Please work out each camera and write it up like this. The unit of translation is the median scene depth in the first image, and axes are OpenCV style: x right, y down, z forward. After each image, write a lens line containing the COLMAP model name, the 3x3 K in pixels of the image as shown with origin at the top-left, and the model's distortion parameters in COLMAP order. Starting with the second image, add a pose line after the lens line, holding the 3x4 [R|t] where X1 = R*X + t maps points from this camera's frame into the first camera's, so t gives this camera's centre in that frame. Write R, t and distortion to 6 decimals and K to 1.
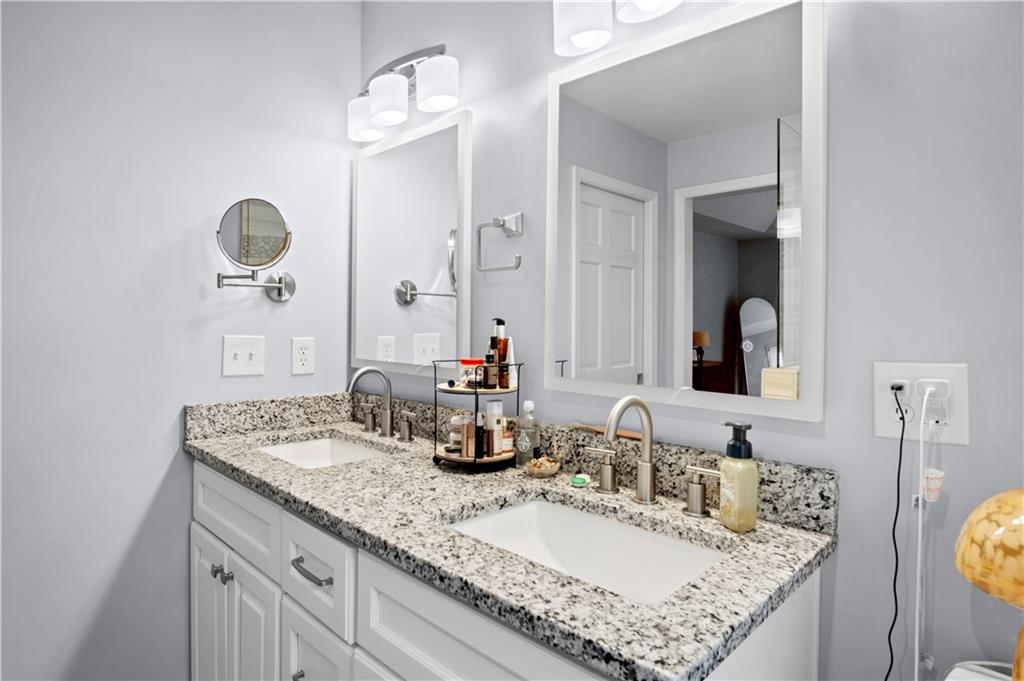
lens RADIAL K [[563.5, 0, 510.9], [0, 563.5, 336.5], [0, 0, 1]] dist [-0.021729, -0.000209]
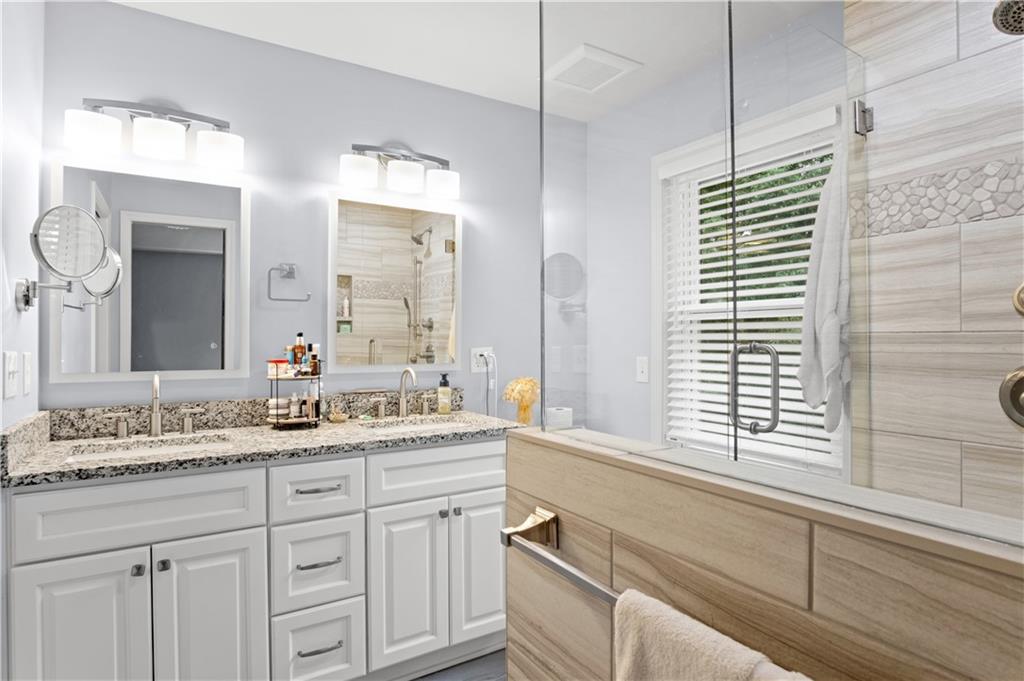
lens RADIAL K [[563.5, 0, 510.5], [0, 563.5, 336.3], [0, 0, 1]] dist [-0.021729, -0.000209]
pose [[0.237002, -0.009708, 0.971461, -1.997163], [0.019853, 0.999790, 0.005147, -0.023540], [-0.971306, 0.018067, 0.237145, 0.079647]]
